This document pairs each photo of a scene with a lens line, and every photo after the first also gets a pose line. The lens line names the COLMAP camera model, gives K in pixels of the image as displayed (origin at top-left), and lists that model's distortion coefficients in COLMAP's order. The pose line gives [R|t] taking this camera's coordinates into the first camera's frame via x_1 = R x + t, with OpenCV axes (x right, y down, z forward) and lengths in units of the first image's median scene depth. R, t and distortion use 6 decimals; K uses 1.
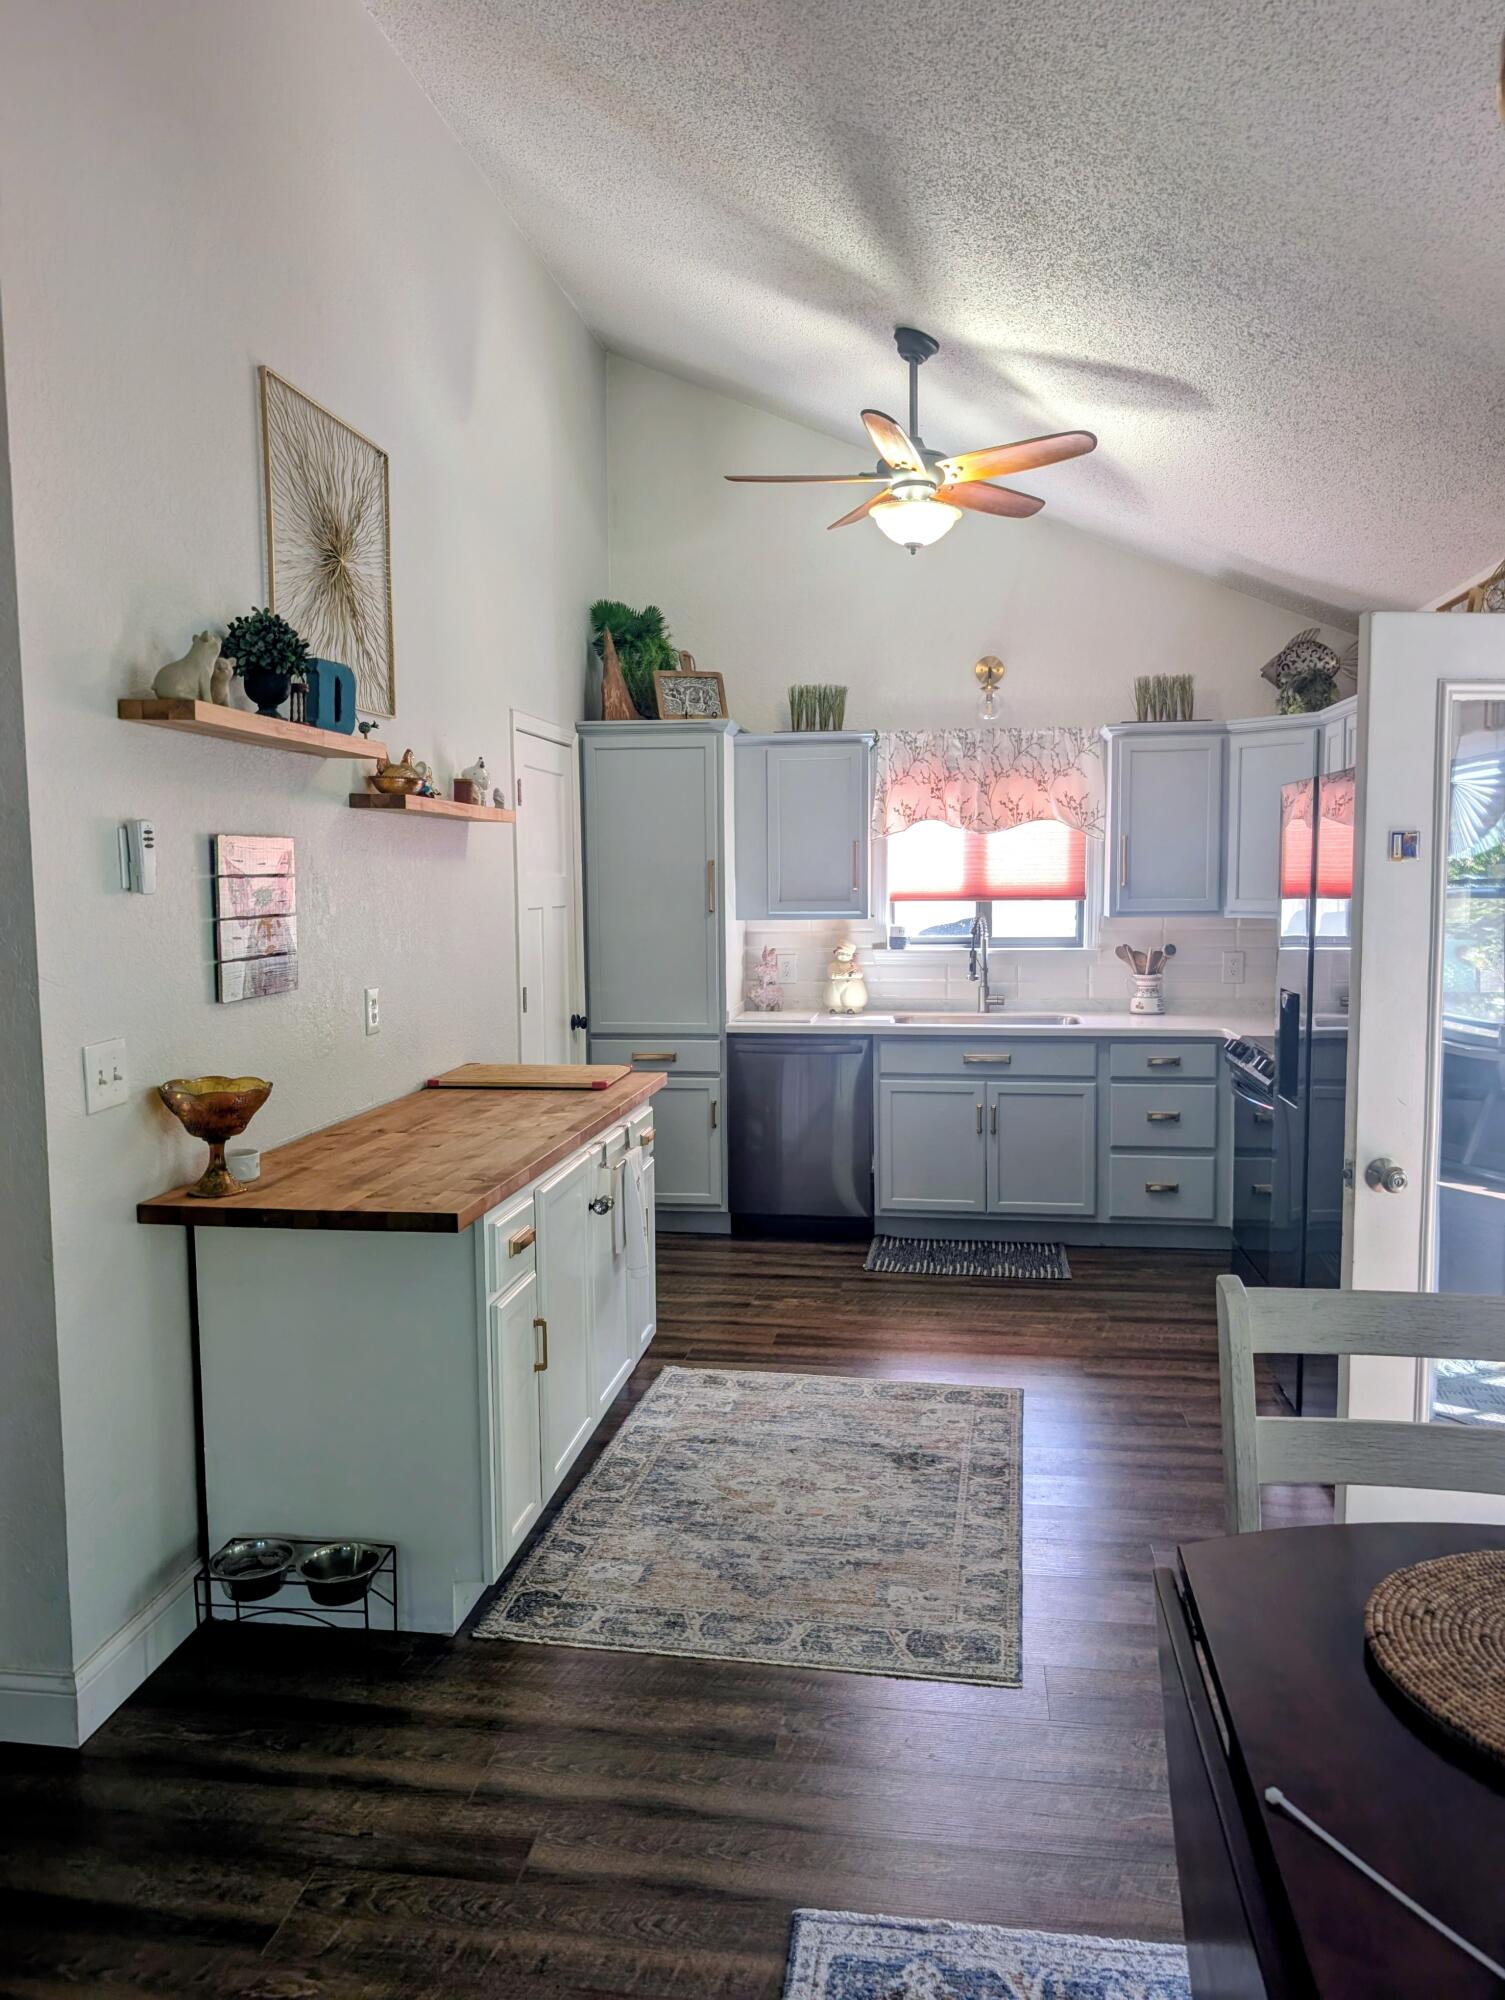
lens RADIAL K [[1463.3, 0, 768.4], [0, 1463.3, 1011.5], [0, 0, 1]] dist [0.018694, -0.047775]
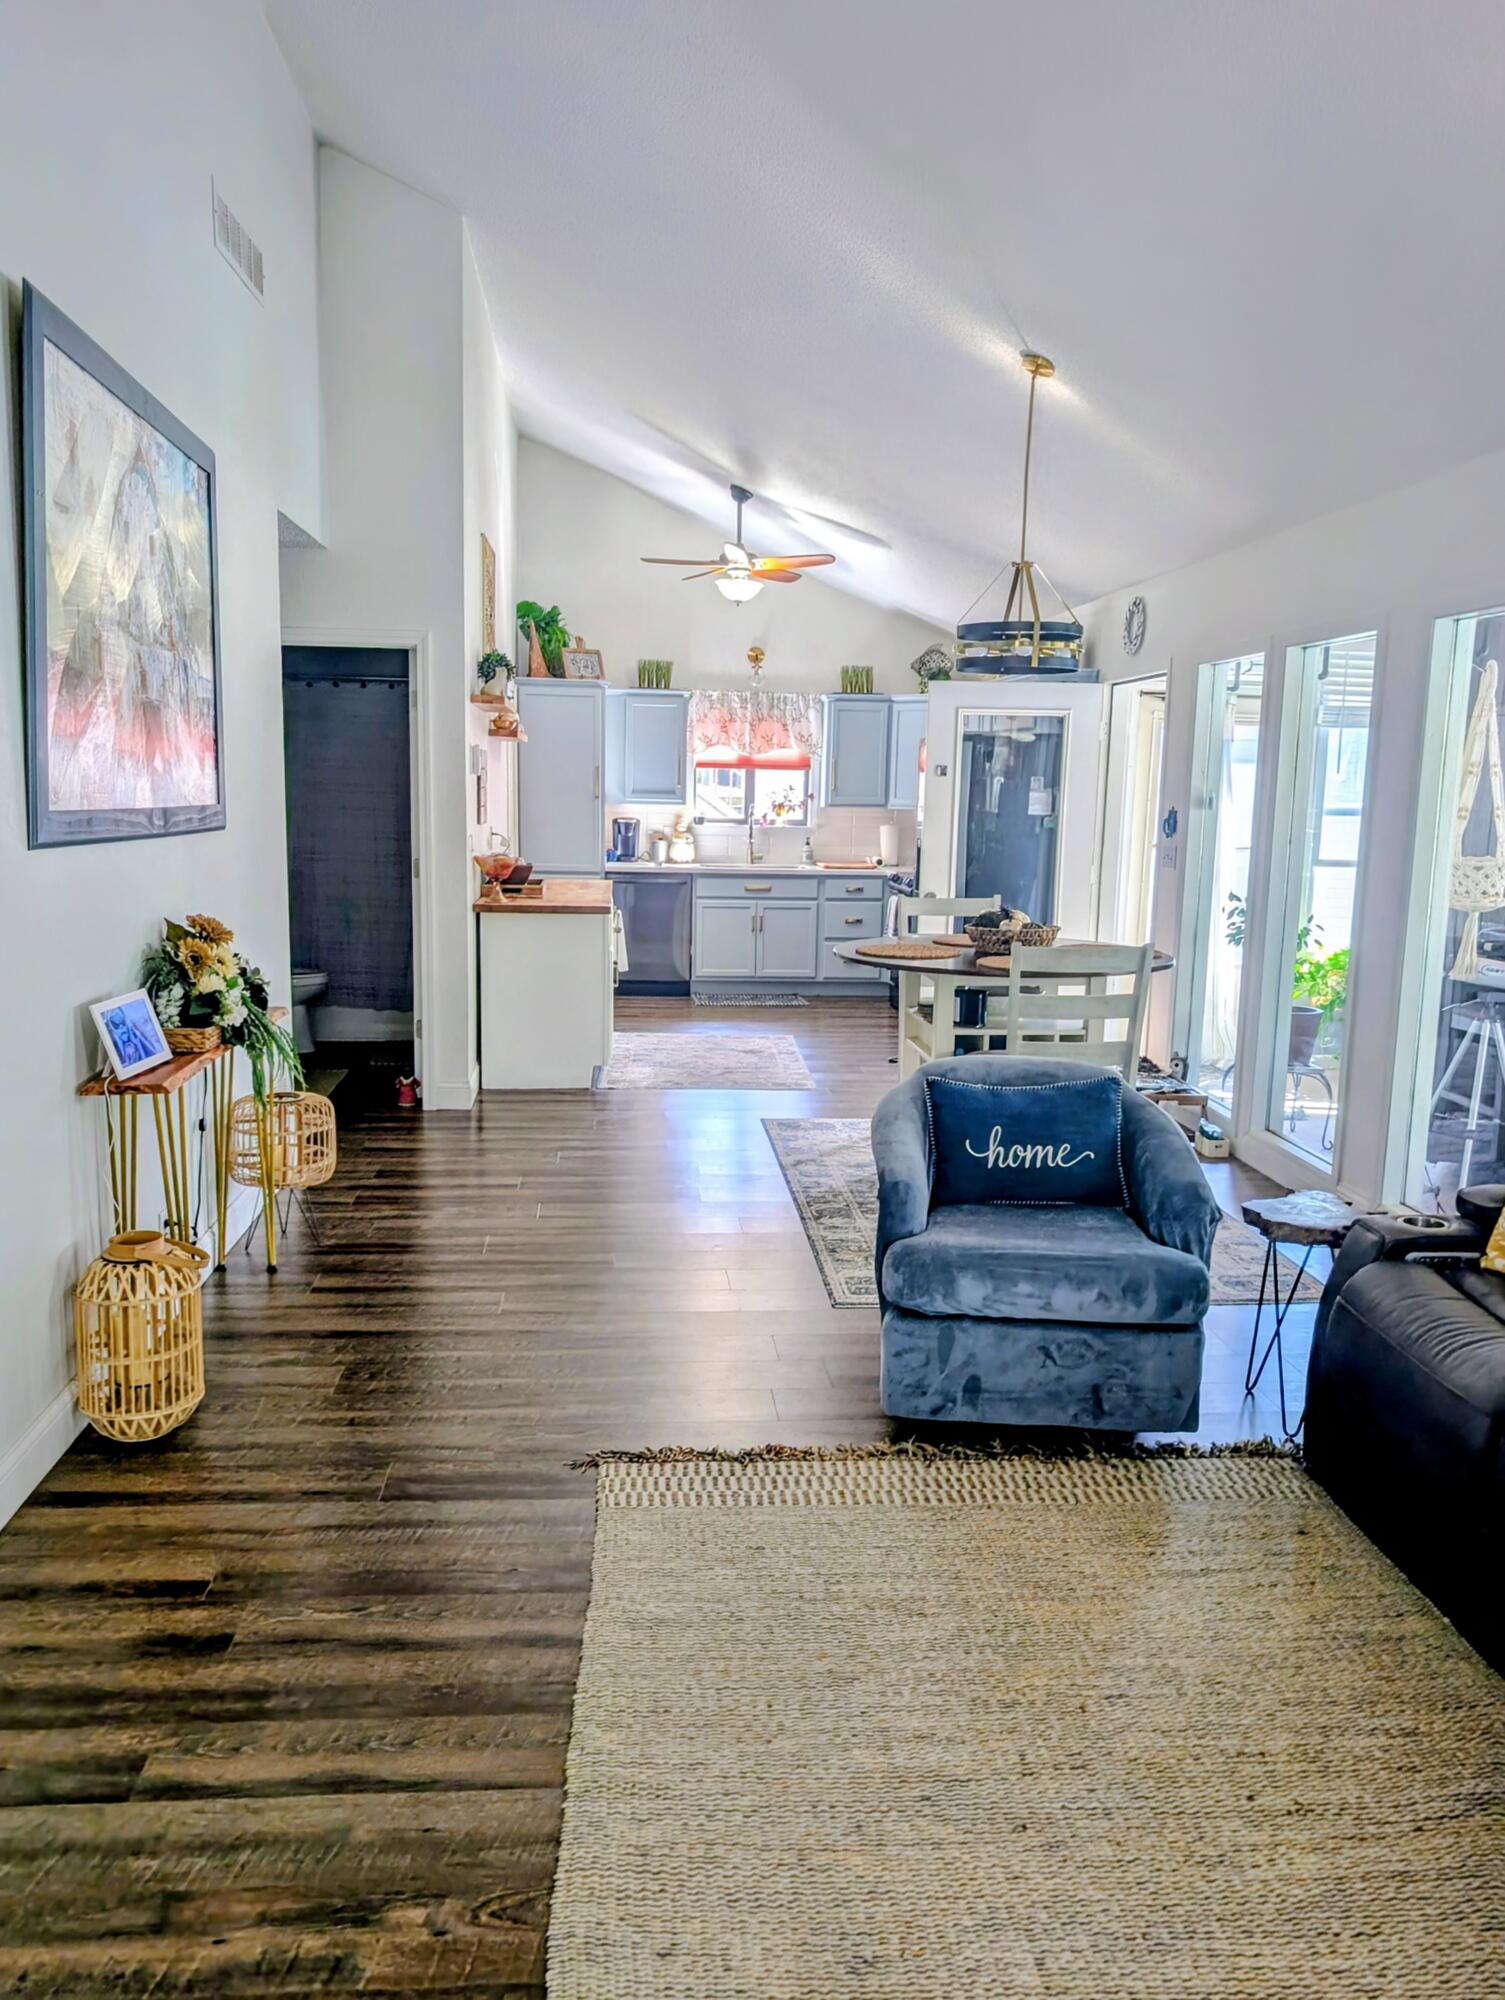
lens RADIAL K [[1463.3, 0, 754.0], [0, 1463.3, 1013.7], [0, 0, 1]] dist [0.018694, -0.047775]
pose [[0.974834, -0.003583, 0.222904, -0.234693], [-0.010322, 0.998073, 0.061185, 0.074845], [-0.222694, -0.061946, 0.972918, -0.676370]]
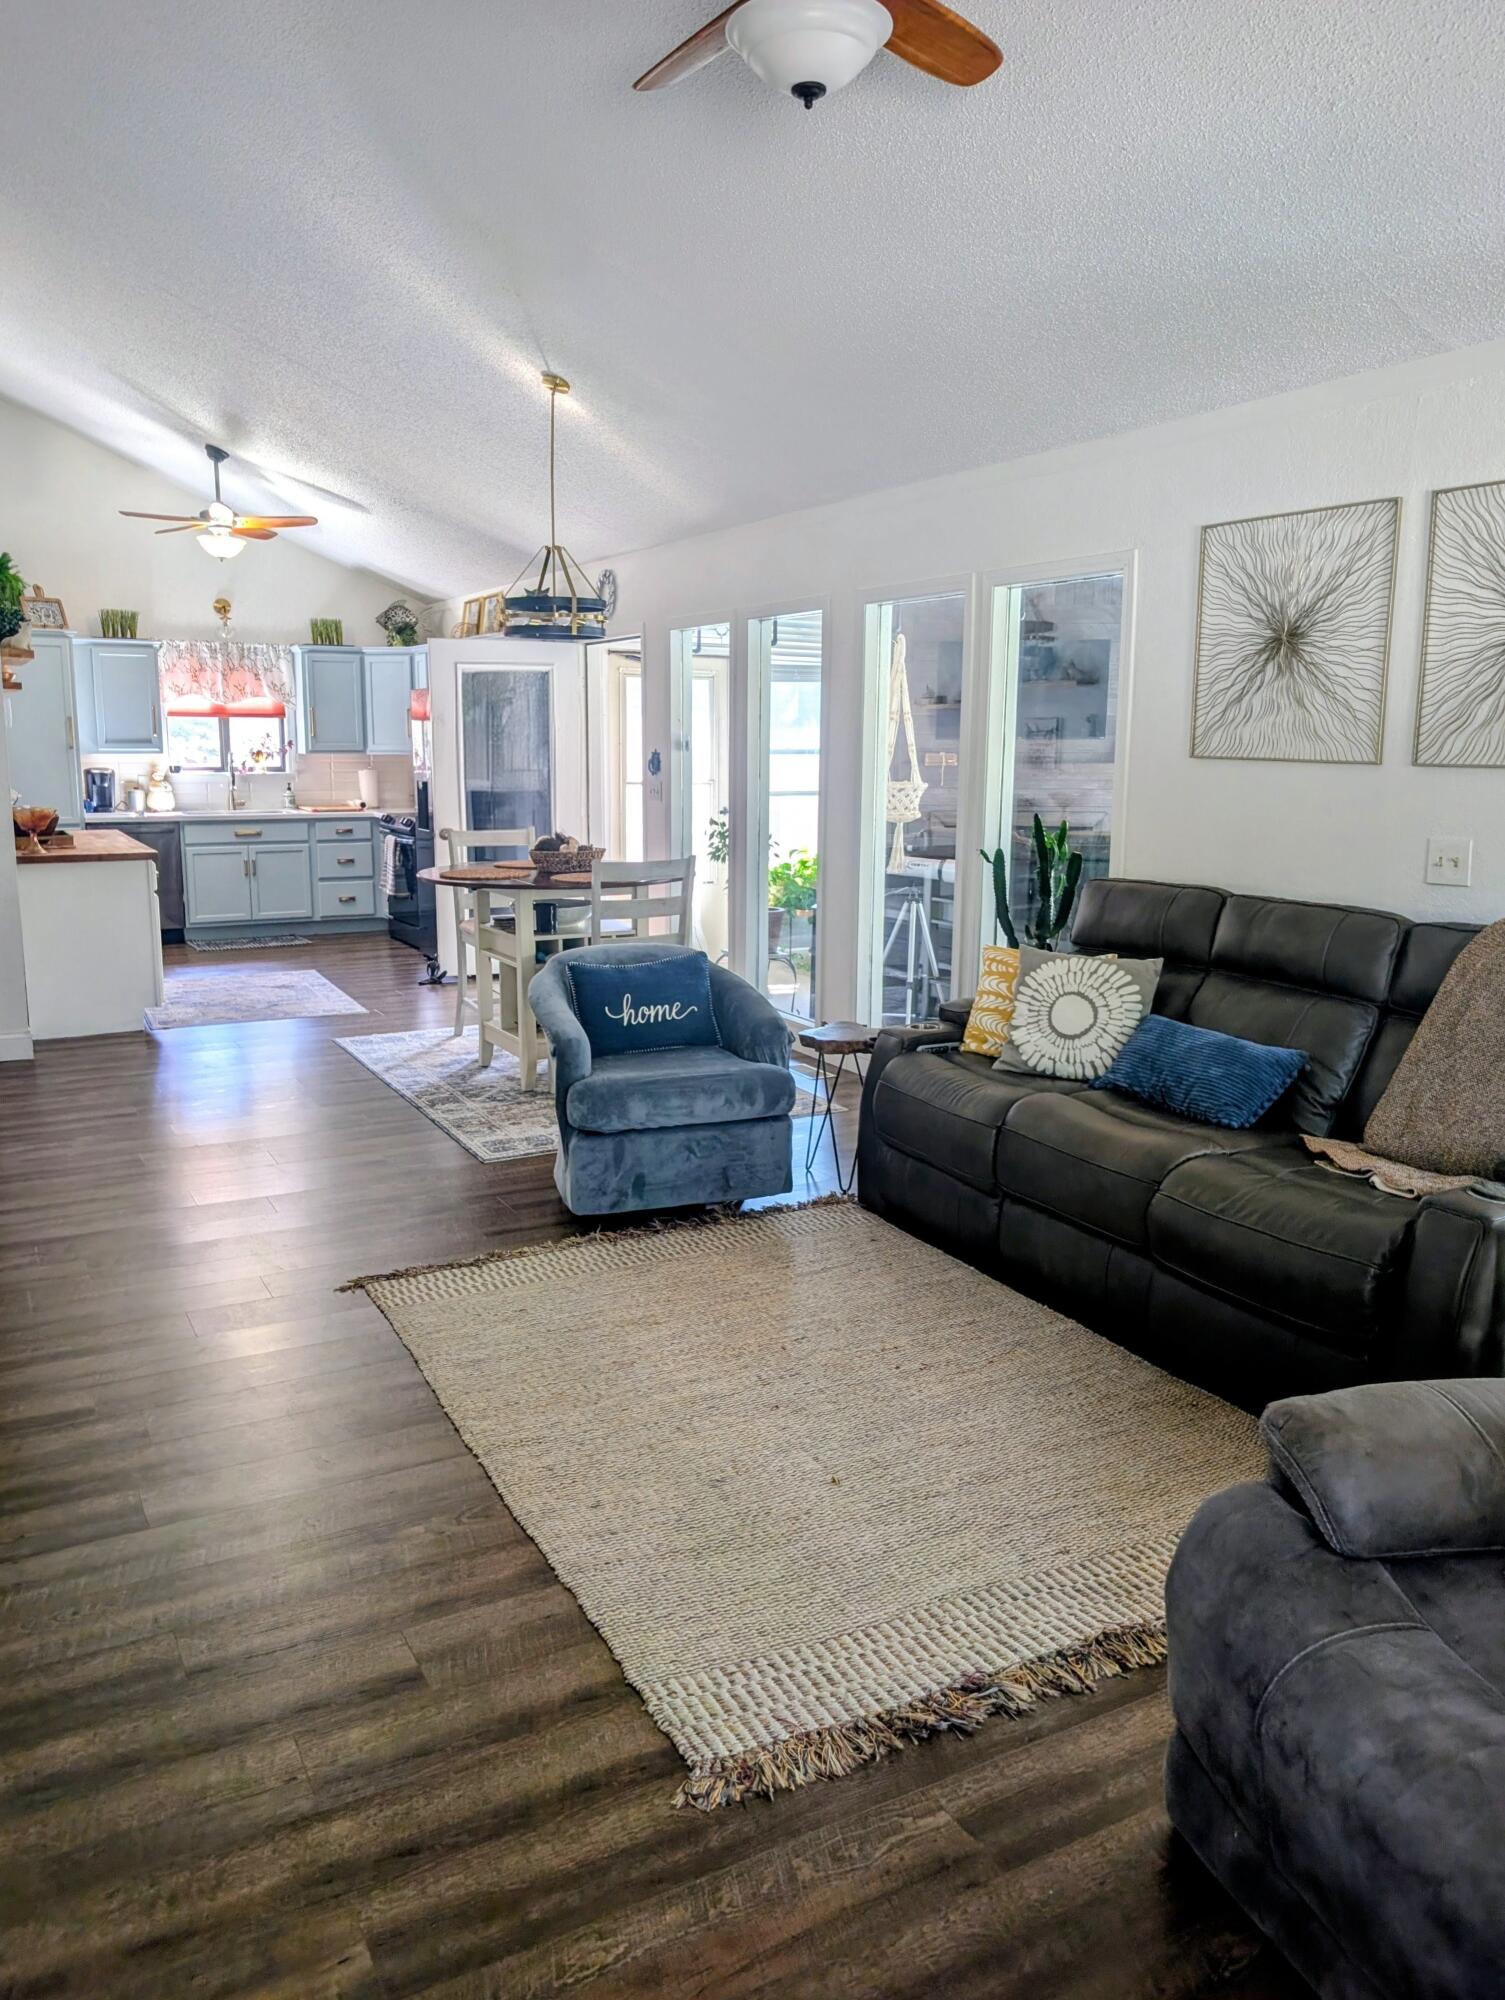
lens RADIAL K [[1463.3, 0, 767.9], [0, 1463.3, 1006.6], [0, 0, 1]] dist [0.018694, -0.047775]
pose [[0.791437, -0.093671, 0.604031, -0.439802], [0.041159, 0.994112, 0.100234, 0.088847], [-0.609864, -0.054468, 0.790632, -0.799712]]
